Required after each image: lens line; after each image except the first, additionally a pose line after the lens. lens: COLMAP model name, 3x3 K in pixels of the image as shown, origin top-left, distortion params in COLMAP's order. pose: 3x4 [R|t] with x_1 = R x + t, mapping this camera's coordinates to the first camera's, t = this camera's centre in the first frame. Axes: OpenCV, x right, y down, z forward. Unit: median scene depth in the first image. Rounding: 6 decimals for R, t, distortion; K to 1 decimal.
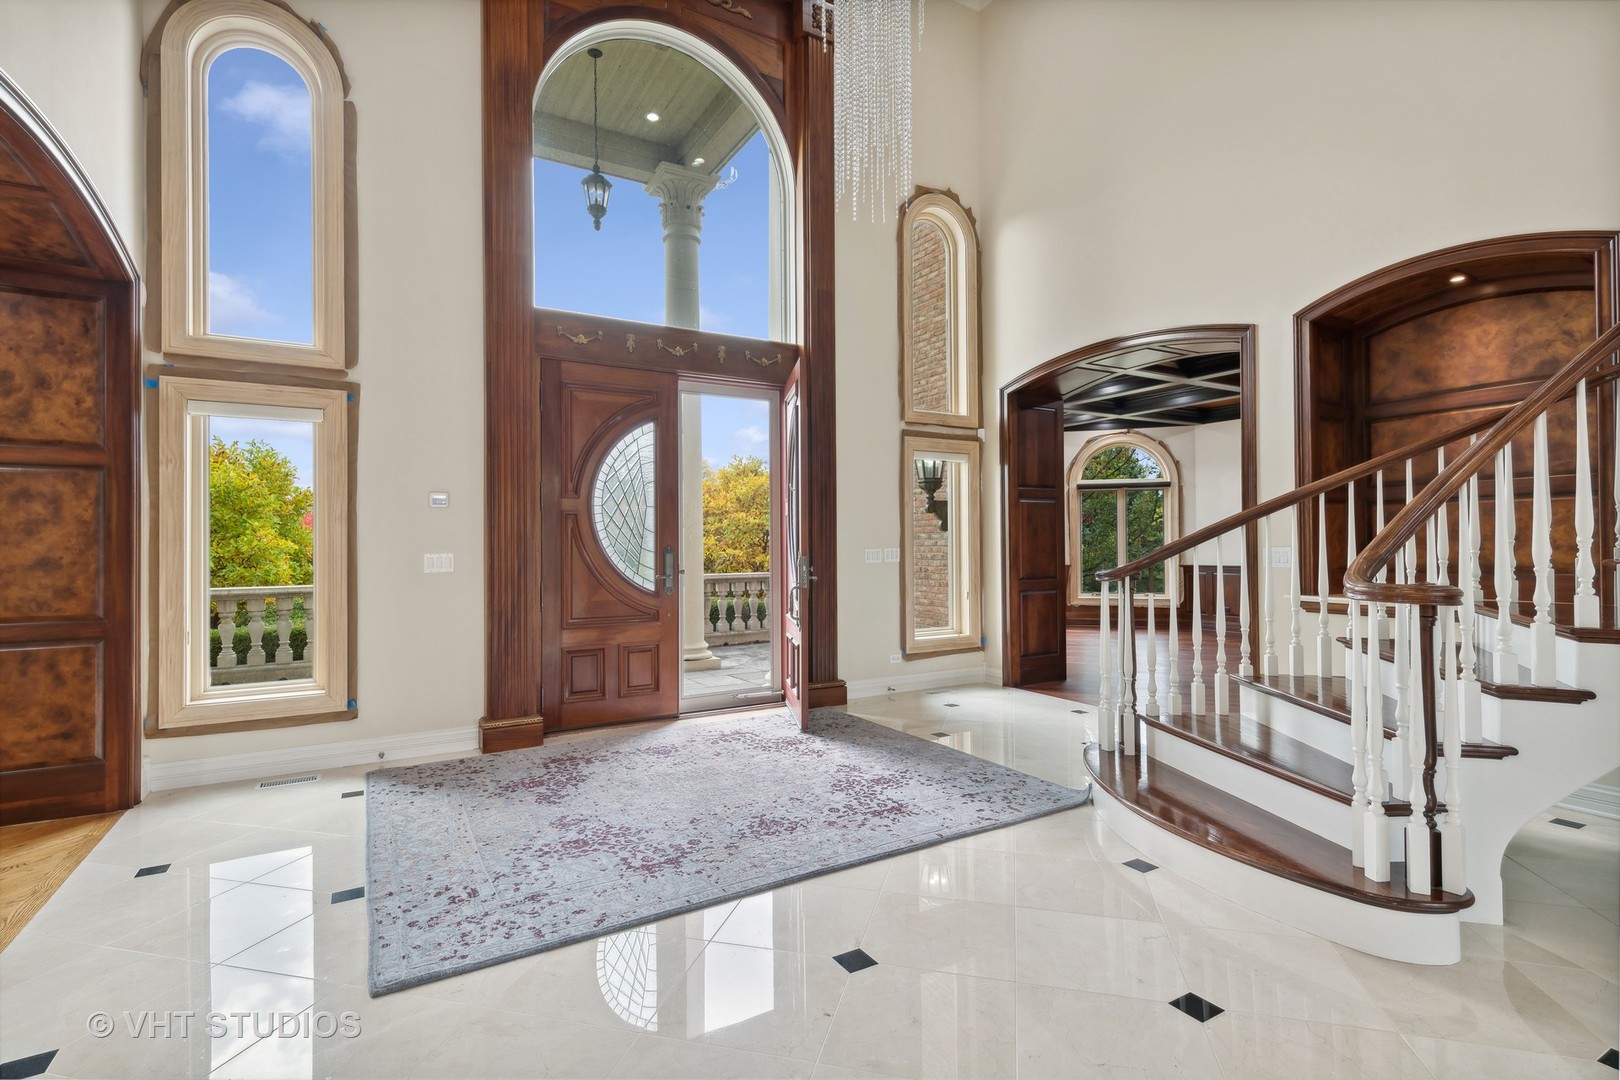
lens RADIAL K [[761.1, 0, 809.2], [0, 761.1, 534.7], [0, 0, 1]] dist [0.014314, -0.000426]
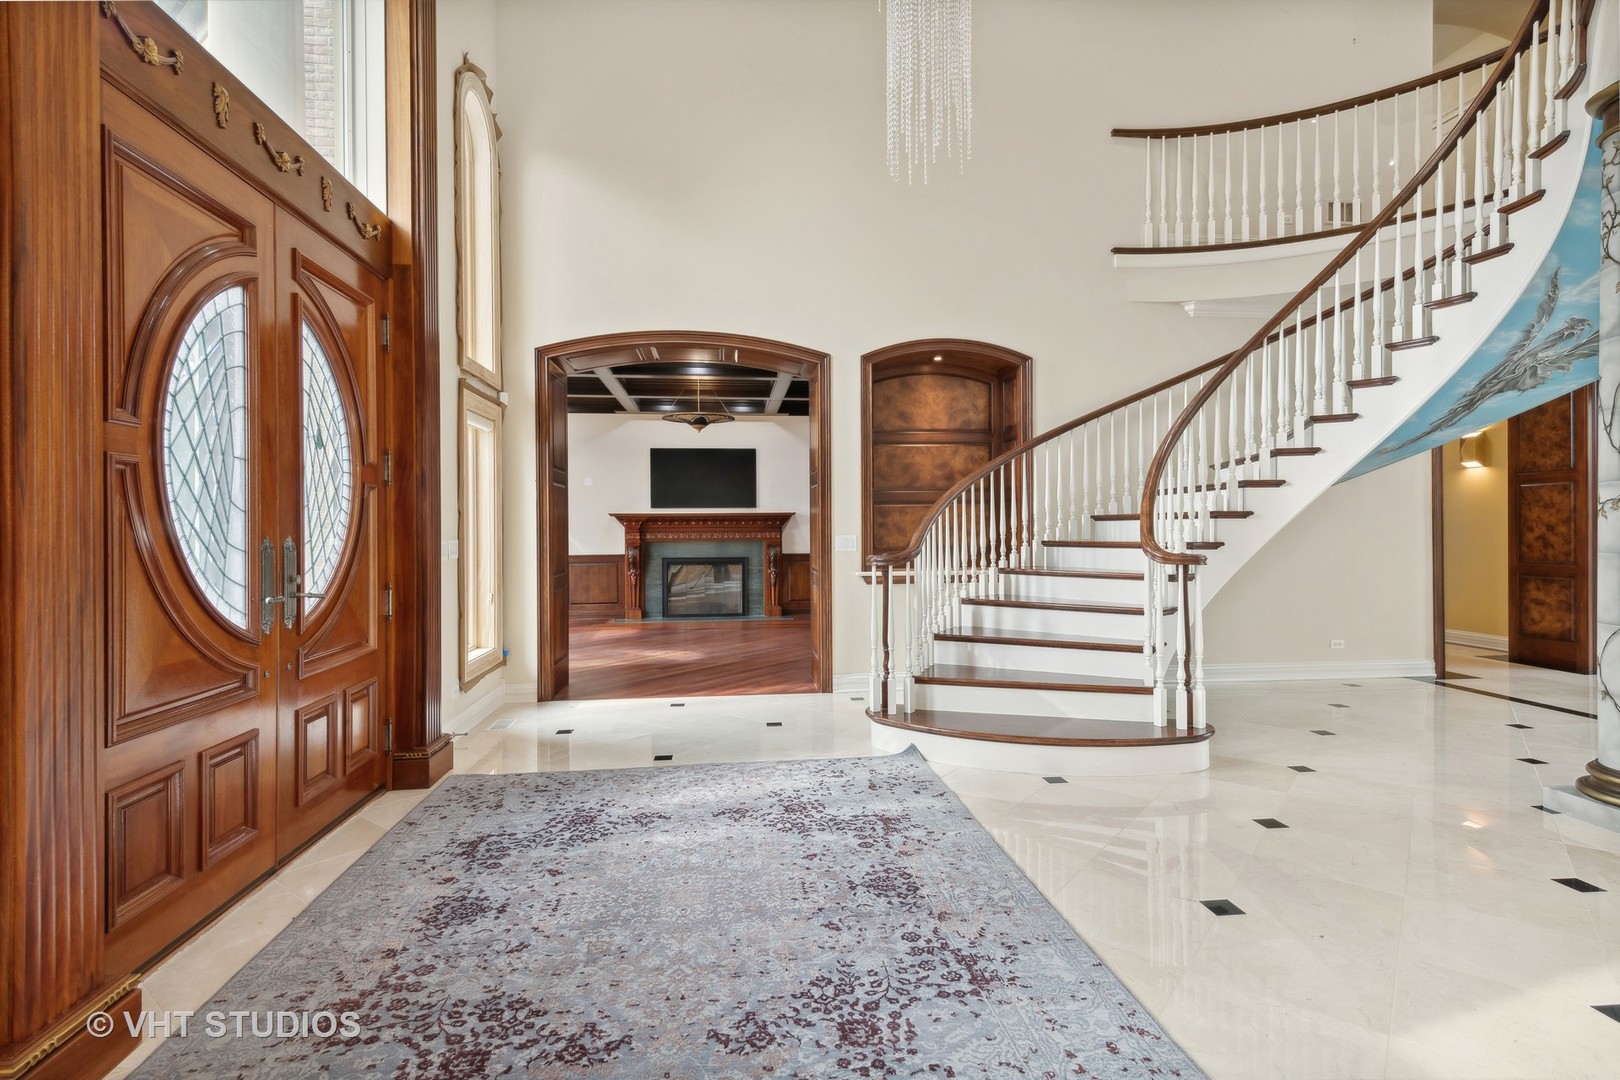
lens RADIAL K [[785.0, 0, 809.9], [0, 785.0, 528.9], [0, 0, 1]] dist [0.016030, -0.000989]
pose [[0.404460, 0.003004, 0.914551, -0.676719], [-0.008200, 0.999966, 0.000342, 0.006491], [-0.914519, -0.007638, 0.404471, 0.596205]]
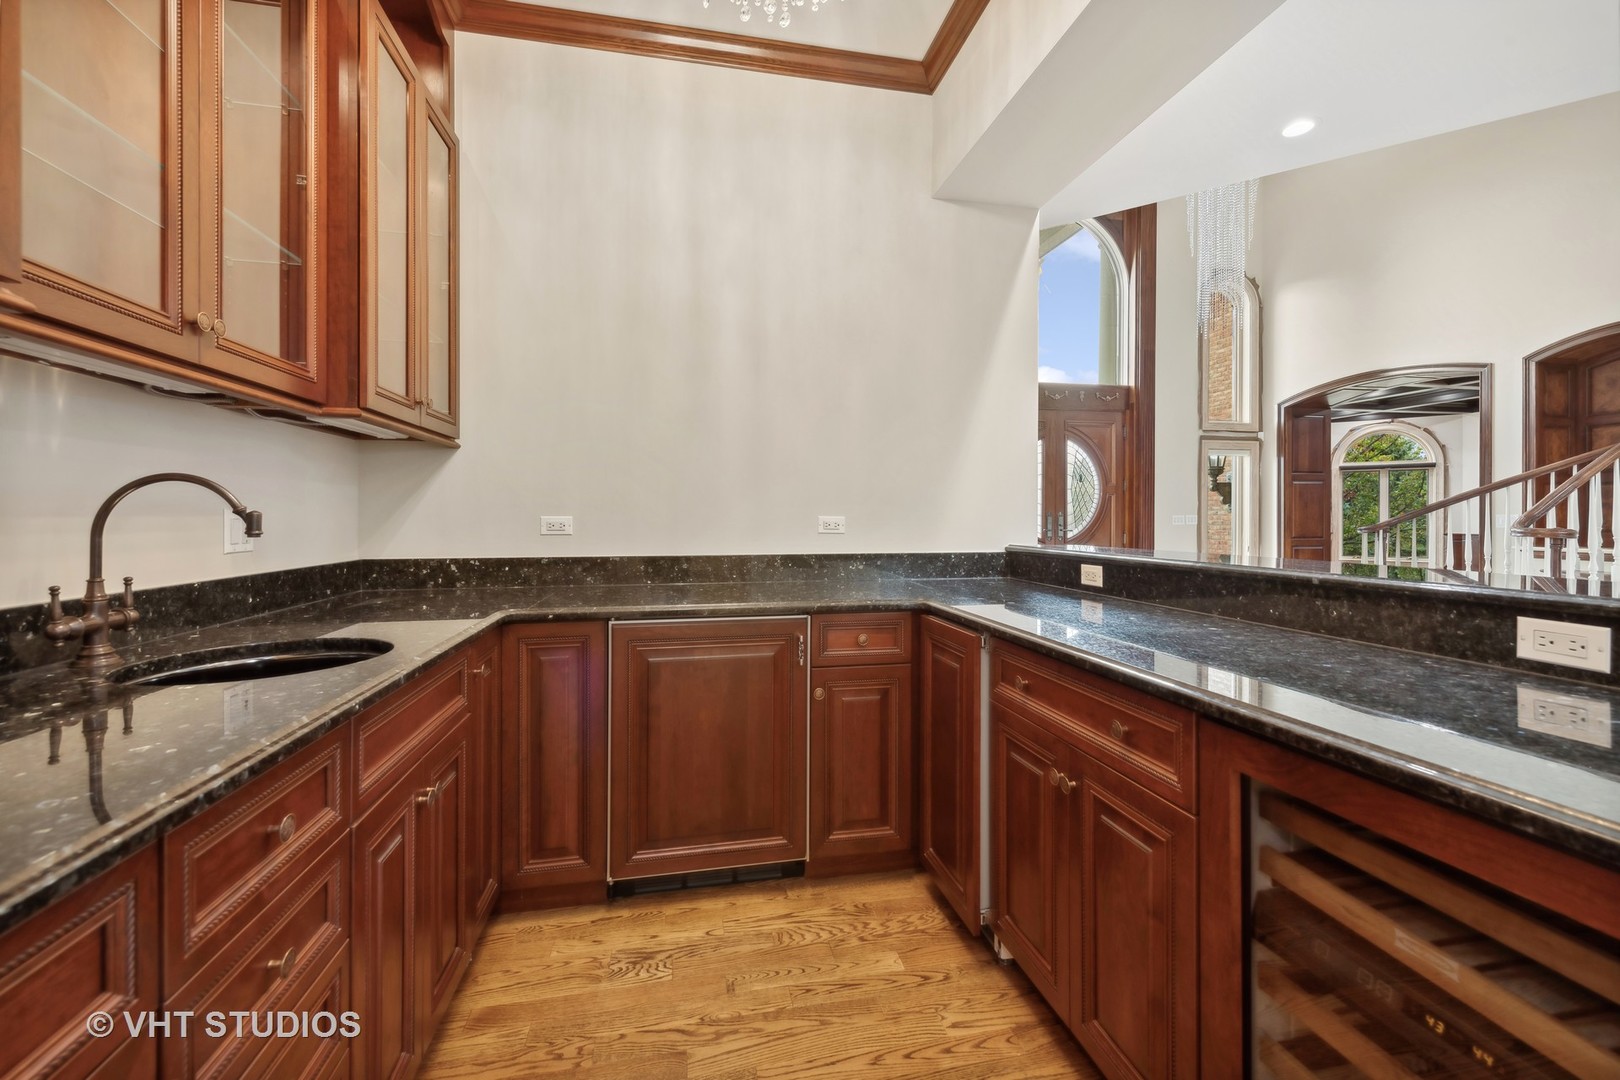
lens RADIAL K [[655.3, 0, 803.2], [0, 655.3, 521.9], [0, 0, 1]] dist [-0.000395, -0.000258]
pose [[0.942131, 0.010124, -0.335091, -0.279717], [-0.003885, 0.999807, 0.019282, 0.014125], [0.335221, -0.016865, 0.941989, -0.735111]]
